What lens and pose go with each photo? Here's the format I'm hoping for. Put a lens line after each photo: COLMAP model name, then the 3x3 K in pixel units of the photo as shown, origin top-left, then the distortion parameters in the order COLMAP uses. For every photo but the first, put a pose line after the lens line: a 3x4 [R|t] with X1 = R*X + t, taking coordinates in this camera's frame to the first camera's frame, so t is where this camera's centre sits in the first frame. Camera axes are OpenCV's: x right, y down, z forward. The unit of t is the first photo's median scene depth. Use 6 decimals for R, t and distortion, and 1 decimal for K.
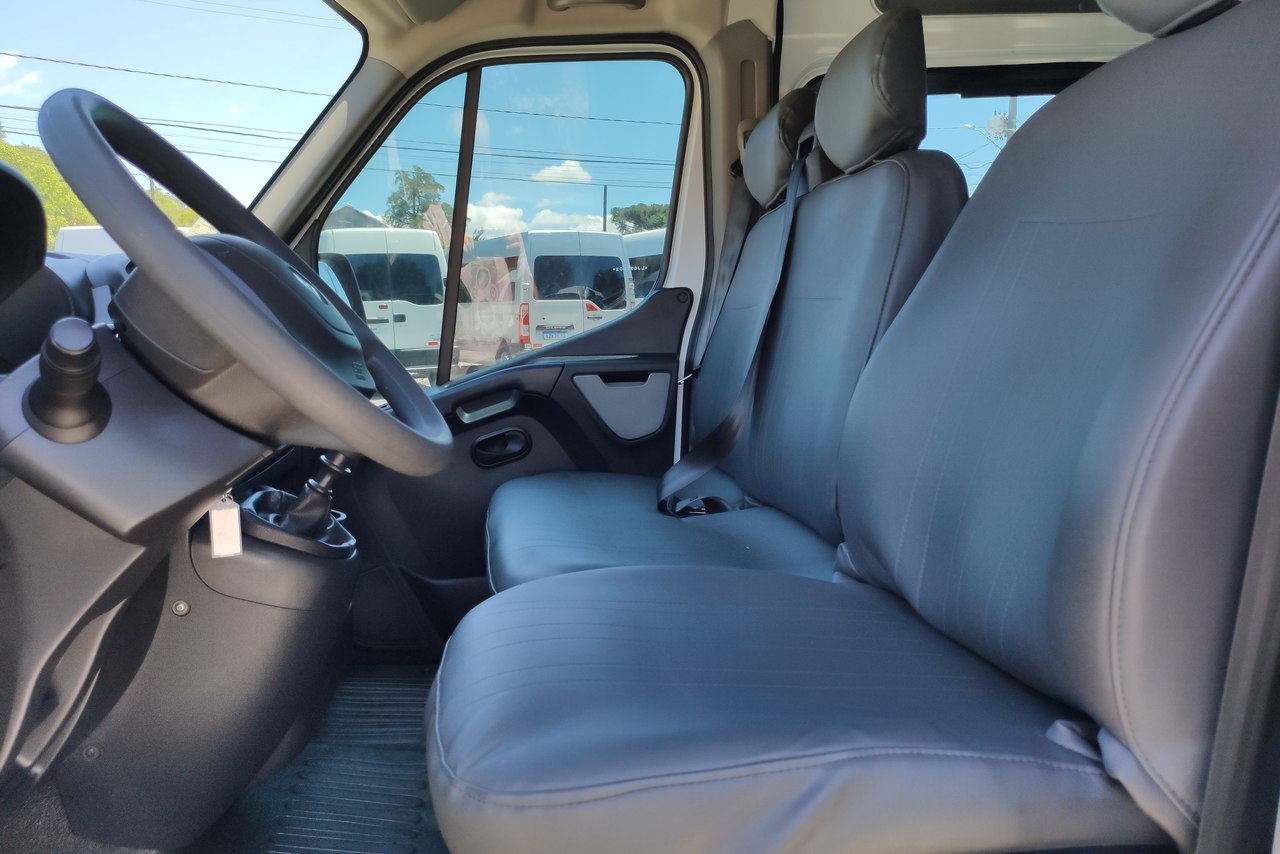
lens RADIAL K [[948.1, 0, 637.7], [0, 948.1, 421.8], [0, 0, 1]] dist [0.075012, -0.112616]
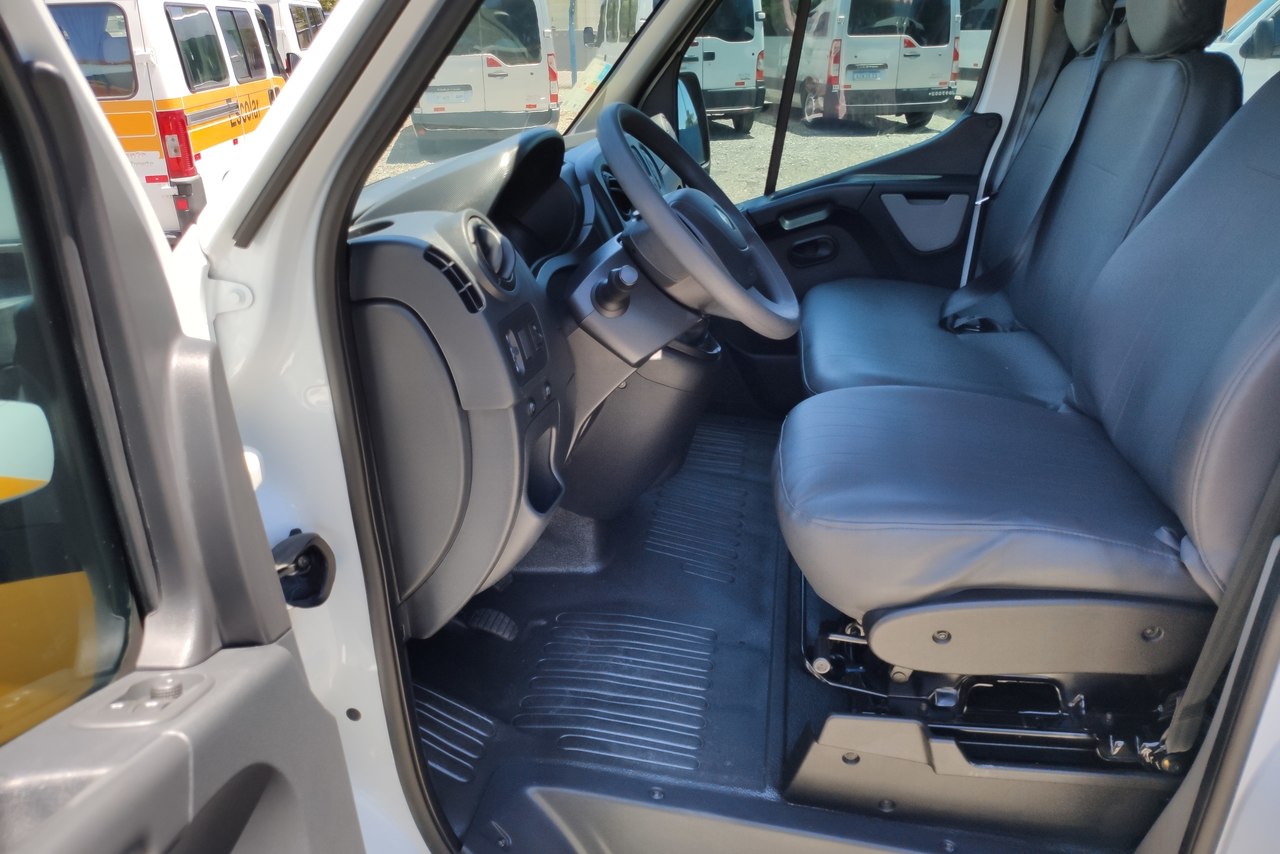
lens RADIAL K [[948.1, 0, 637.7], [0, 948.1, 421.8], [0, 0, 1]] dist [0.075012, -0.112616]
pose [[0.953726, 0.115707, -0.277523, 0.006186], [-0.036212, 0.960475, 0.276002, -0.112884], [0.298489, -0.253181, 0.920220, -0.294178]]
